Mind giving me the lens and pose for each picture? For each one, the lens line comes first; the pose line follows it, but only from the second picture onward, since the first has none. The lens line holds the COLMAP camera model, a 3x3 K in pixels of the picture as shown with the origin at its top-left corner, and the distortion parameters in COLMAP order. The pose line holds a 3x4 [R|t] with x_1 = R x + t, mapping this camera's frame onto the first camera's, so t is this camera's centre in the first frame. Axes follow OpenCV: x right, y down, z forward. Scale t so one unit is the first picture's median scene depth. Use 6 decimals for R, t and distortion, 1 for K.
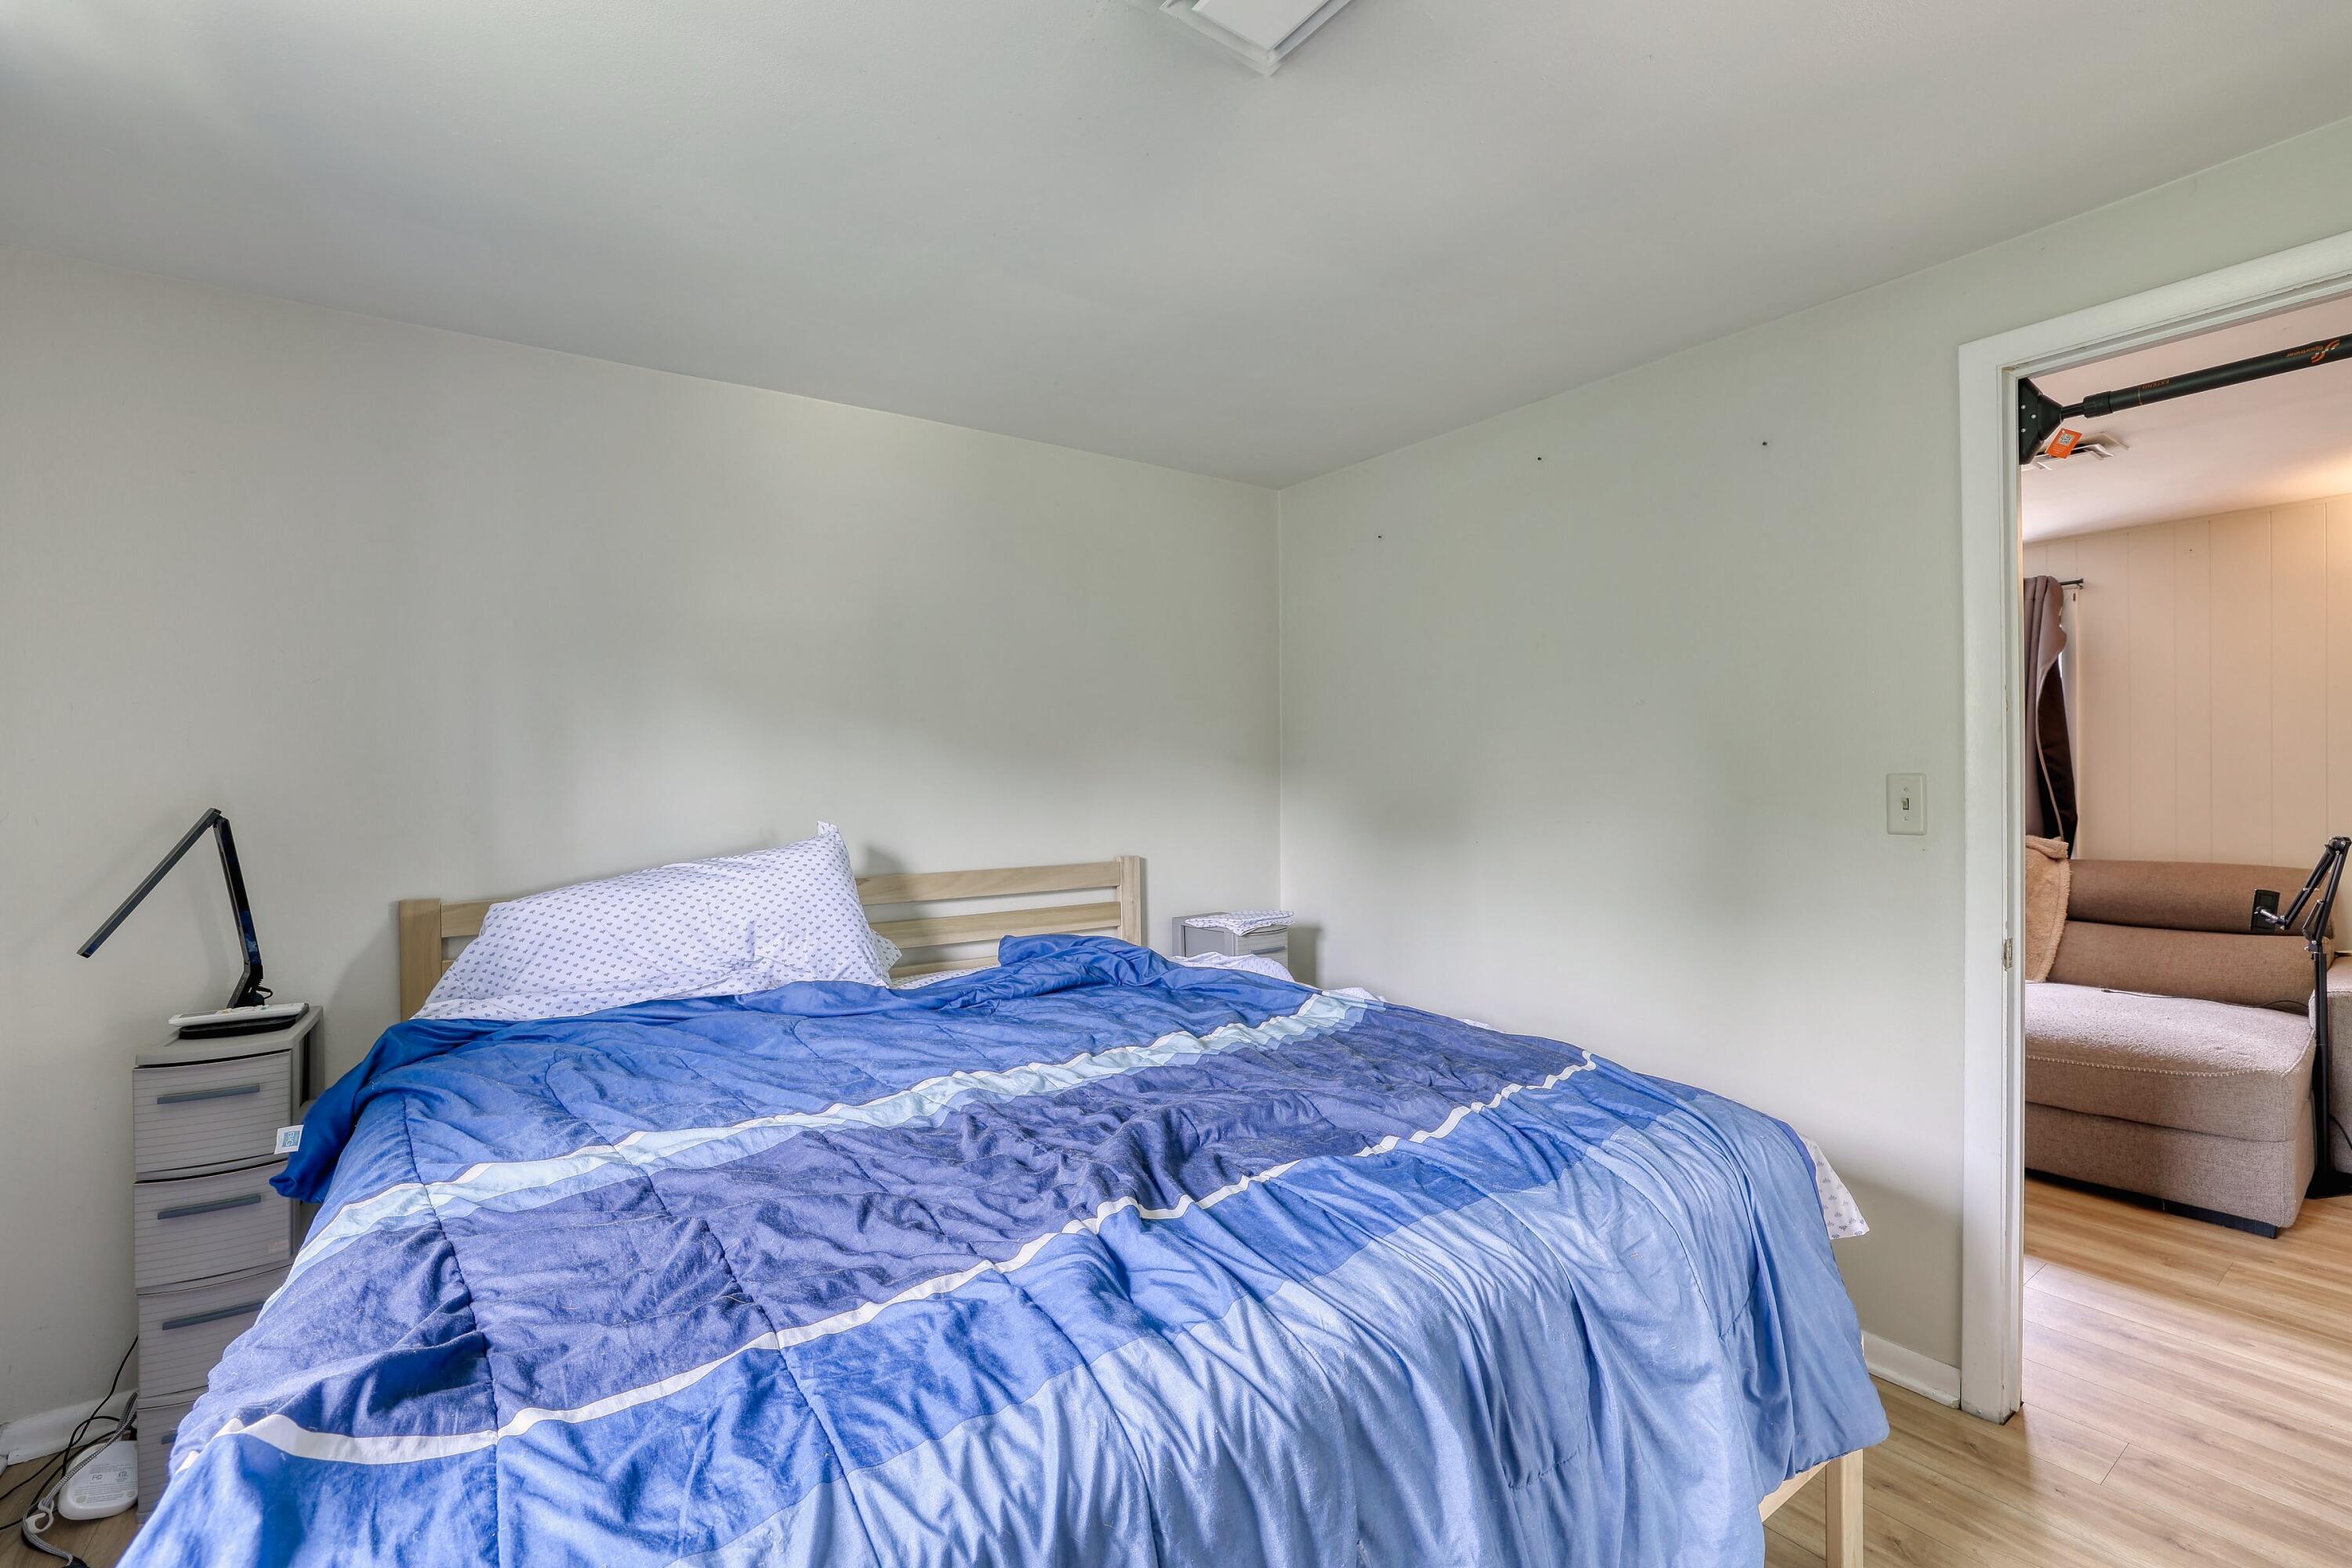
lens RADIAL K [[1010.6, 0, 1171.4], [0, 1010.6, 776.8], [0, 0, 1]] dist [-0.042827, 0.015127]
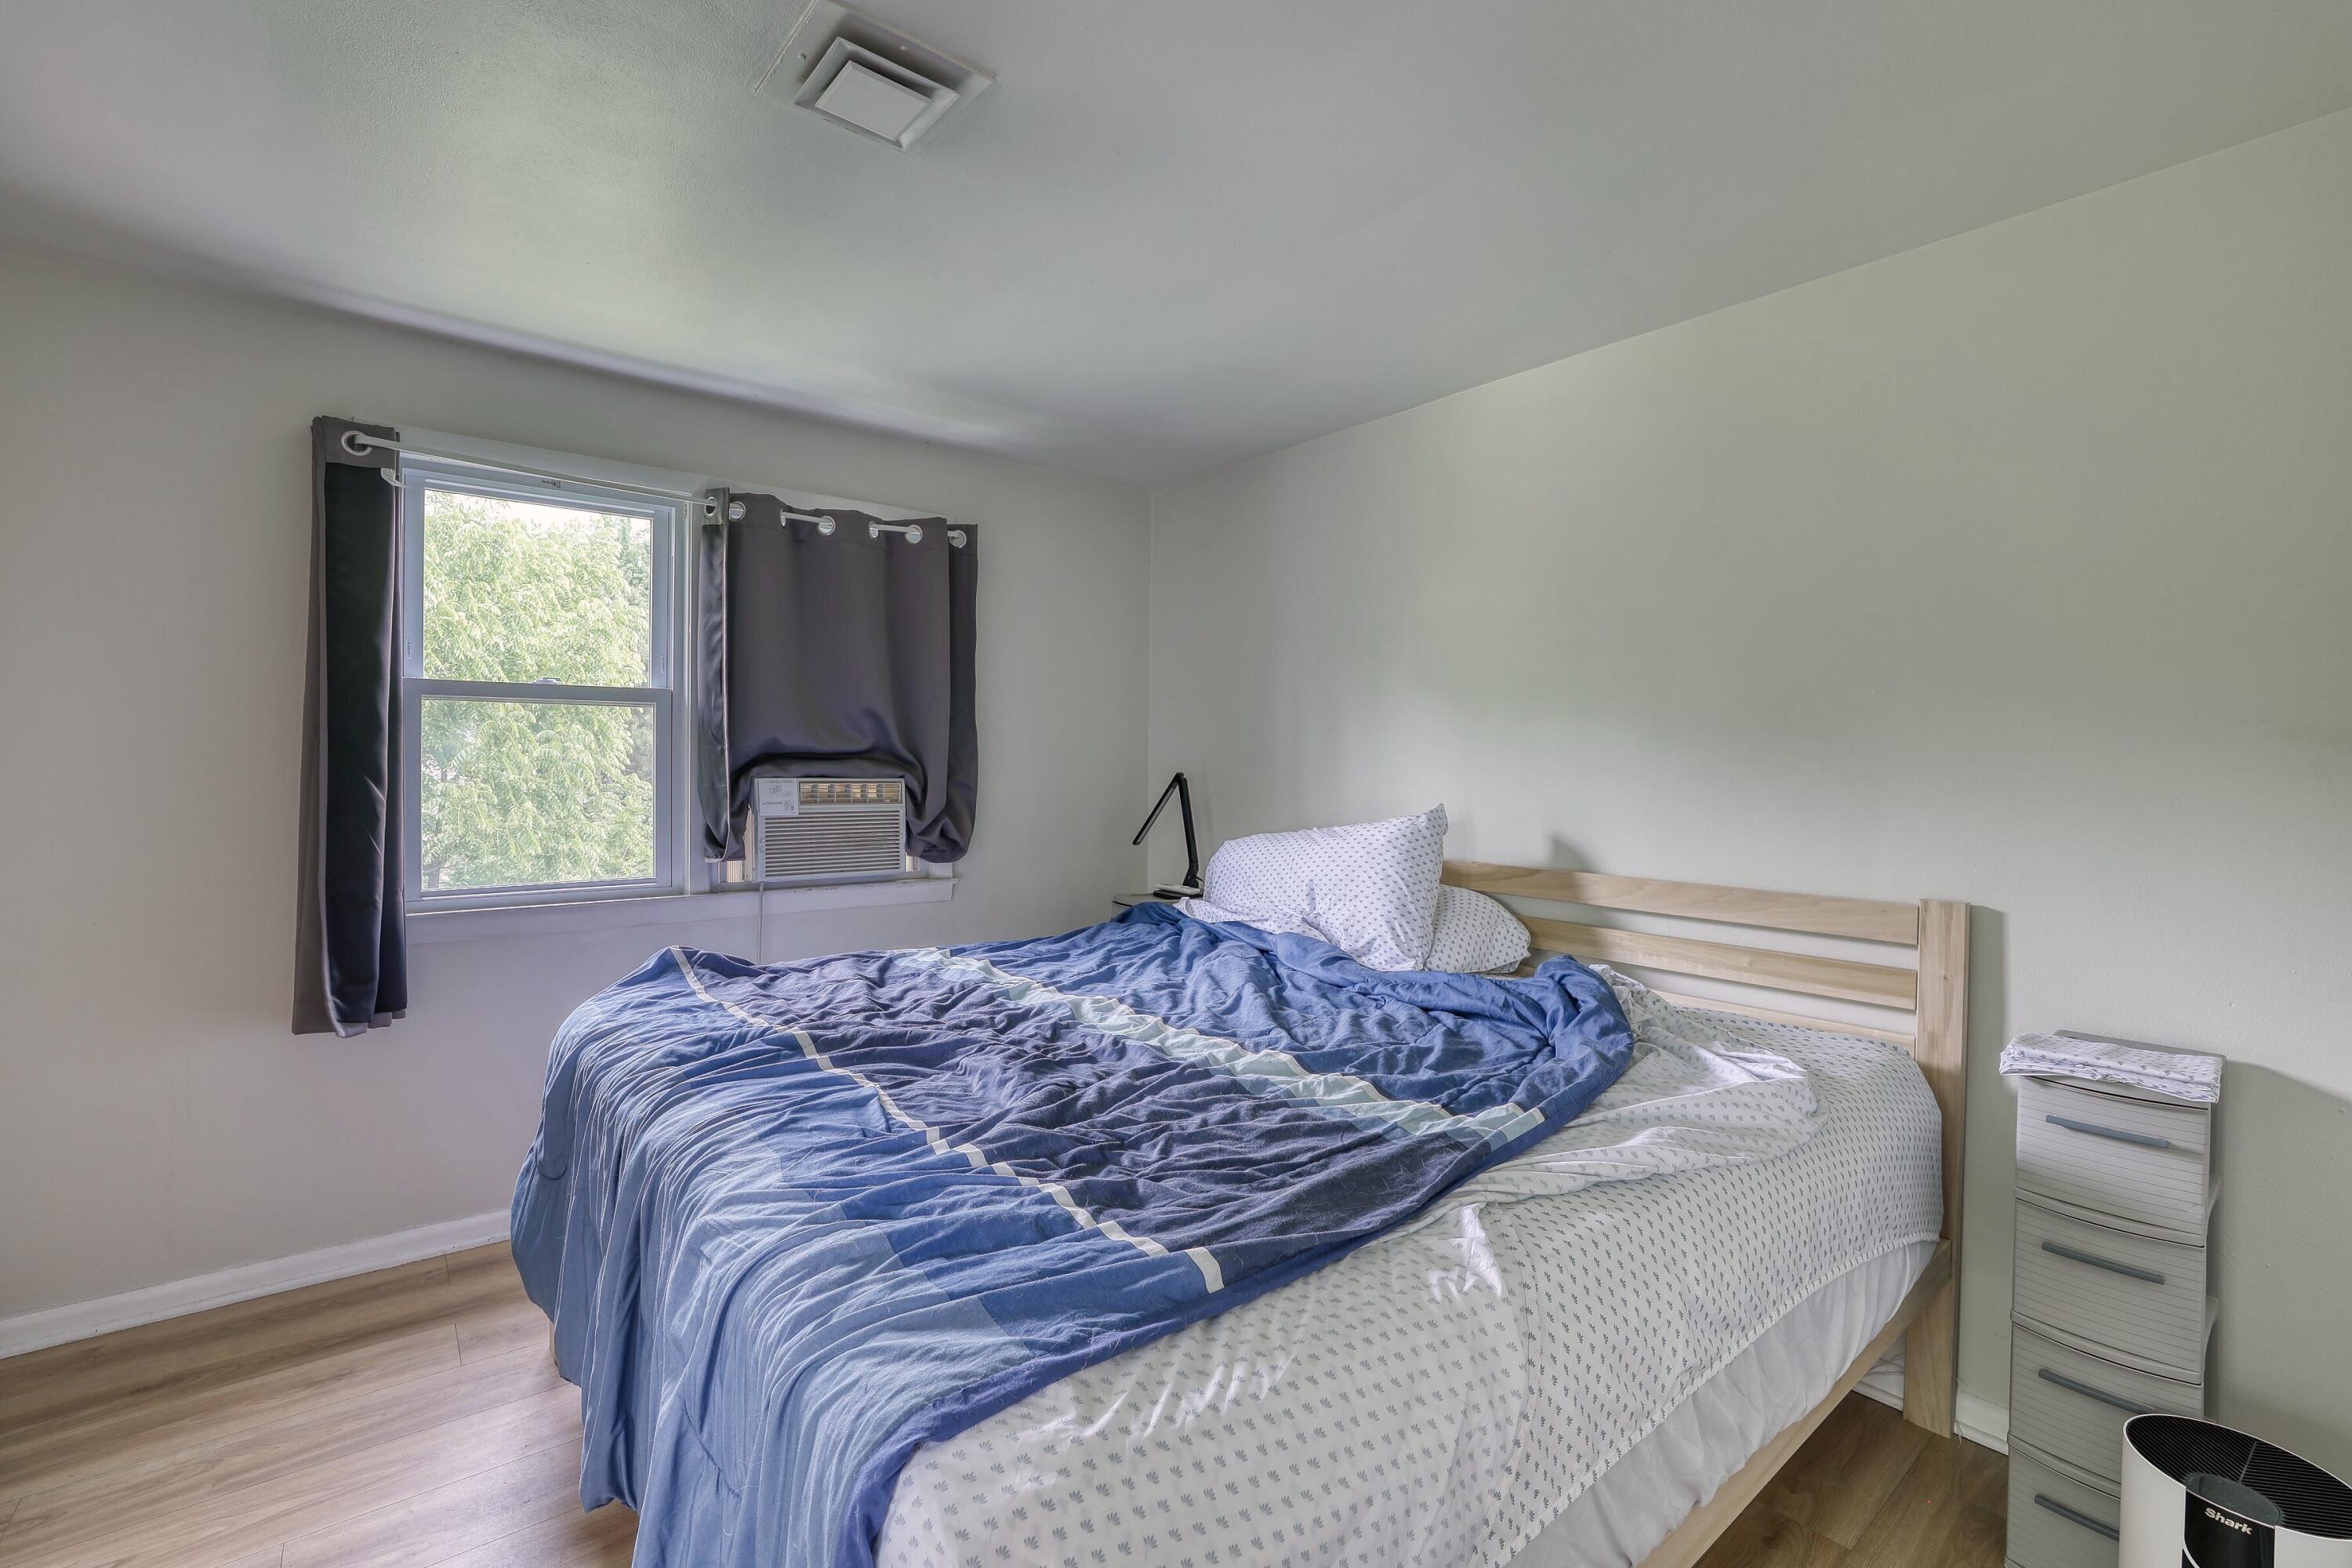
lens RADIAL K [[1010.6, 0, 1171.4], [0, 1010.6, 776.8], [0, 0, 1]] dist [-0.042827, 0.015127]
pose [[0.081403, 0.025380, -0.996358, 0.720882], [-0.015224, 0.999591, 0.024219, -0.004400], [0.996565, 0.013198, 0.081756, 0.695056]]
